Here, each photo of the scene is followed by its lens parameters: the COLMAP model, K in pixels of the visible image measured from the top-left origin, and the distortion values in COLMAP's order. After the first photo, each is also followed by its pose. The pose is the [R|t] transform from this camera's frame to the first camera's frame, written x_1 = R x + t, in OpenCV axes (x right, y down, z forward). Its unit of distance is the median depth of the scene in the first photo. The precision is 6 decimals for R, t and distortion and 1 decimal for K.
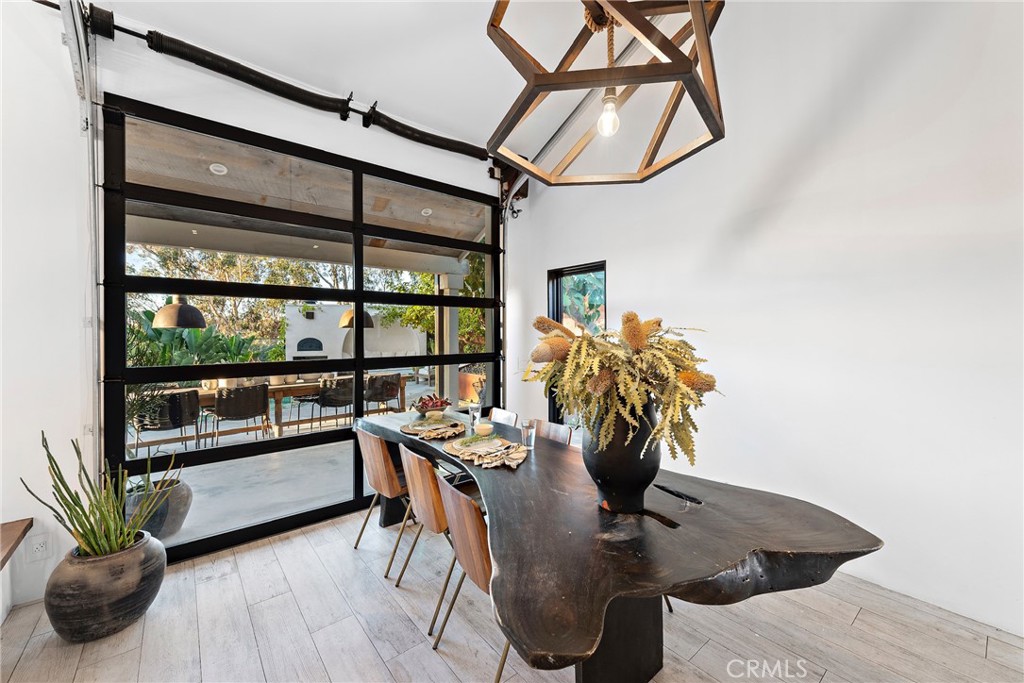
lens RADIAL K [[406.6, 0, 515.3], [0, 406.6, 332.2], [0, 0, 1]] dist [0.012028, -0.000005]
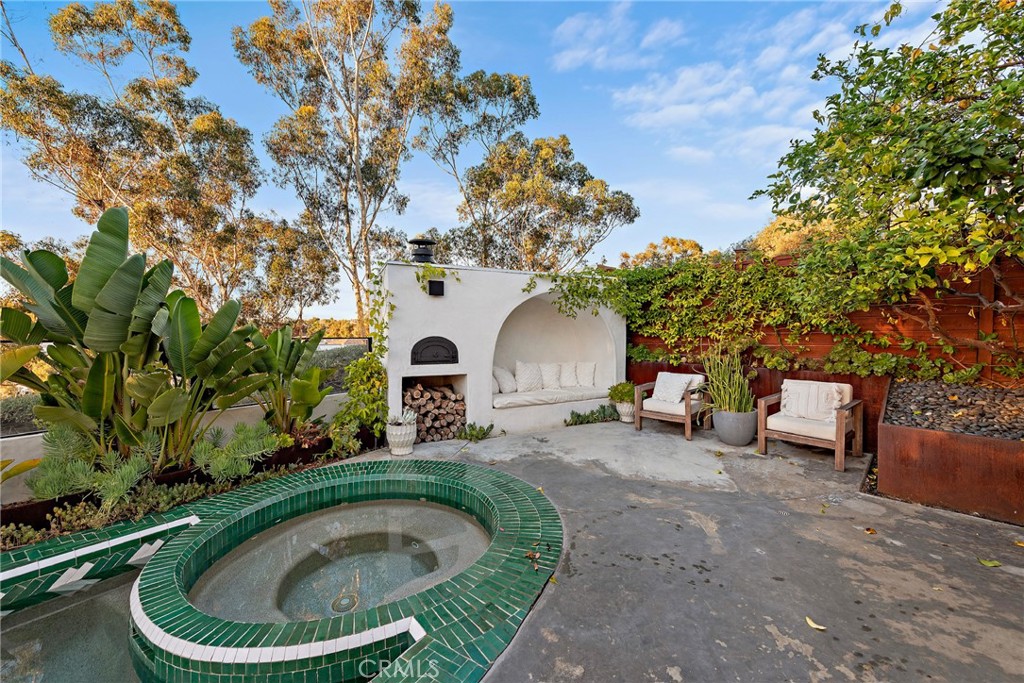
lens RADIAL K [[402.6, 0, 513.4], [0, 402.6, 340.1], [0, 0, 1]] dist [0.021009, -0.007019]
pose [[0.998975, 0.001909, 0.045222, -2.431613], [-0.002486, 0.999916, 0.012716, 0.066846], [-0.045194, -0.012816, 0.998896, 2.985961]]
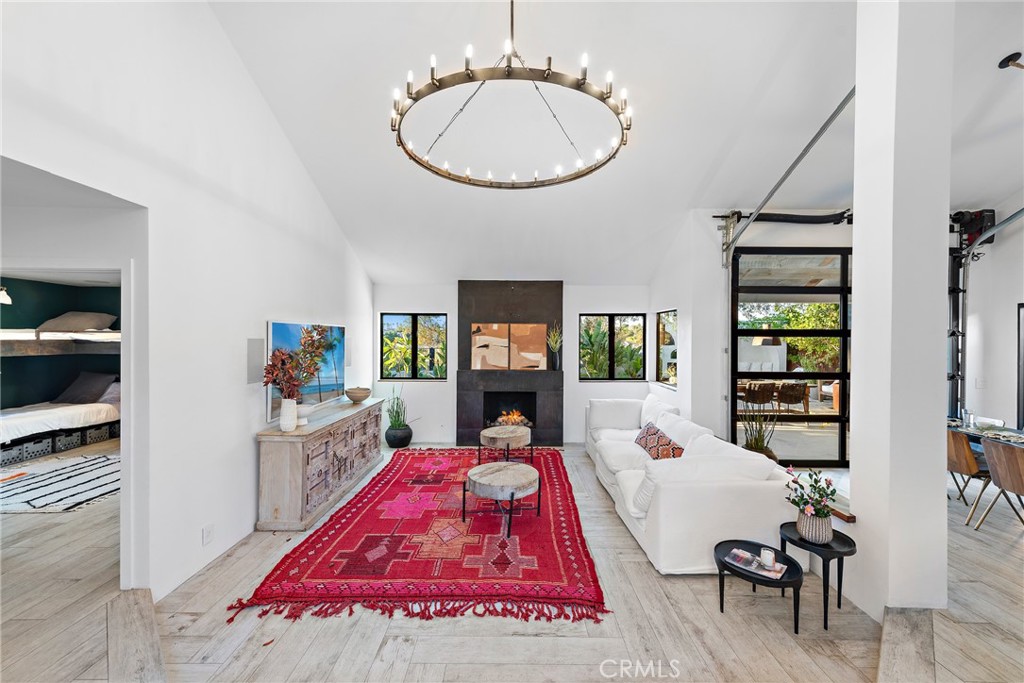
lens RADIAL K [[402.6, 0, 513.4], [0, 402.6, 340.1], [0, 0, 1]] dist [0.021009, -0.007019]
pose [[0.774627, 0.013710, -0.632269, -0.628779], [-0.009871, 0.999905, 0.009587, -0.104252], [0.632341, -0.001185, 0.774689, -1.702081]]
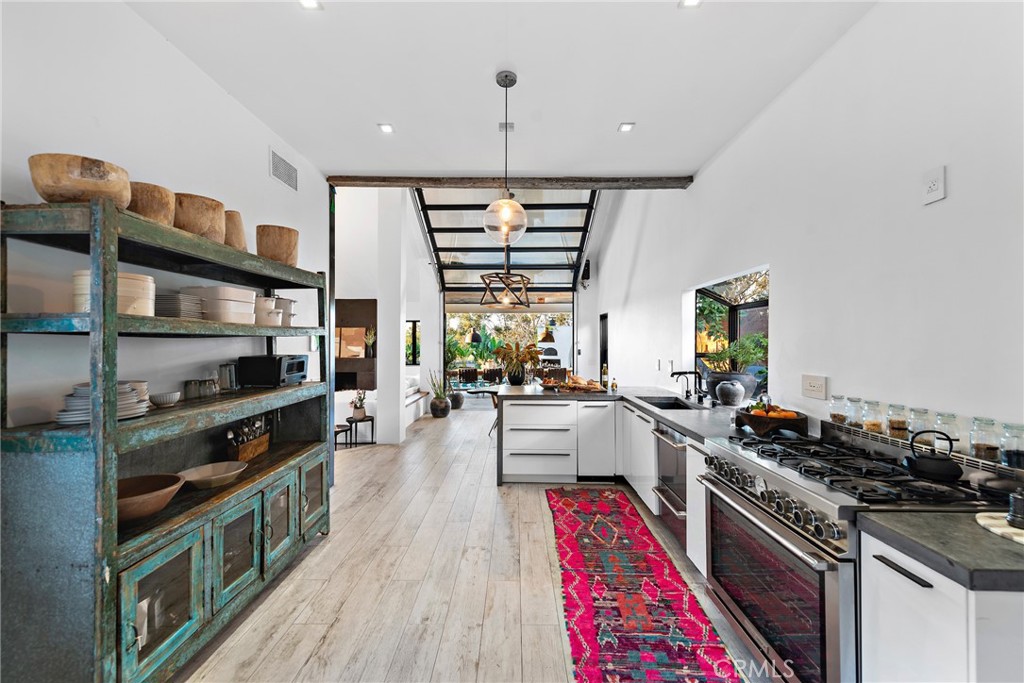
lens RADIAL K [[406.9, 0, 510.1], [0, 406.9, 343.3], [0, 0, 1]] dist [0.014227, -0.000206]
pose [[0.762876, 0.007051, -0.646507, 2.190334], [-0.005520, 0.999975, 0.004393, -0.044263], [0.646522, 0.000217, 0.762896, -1.664185]]
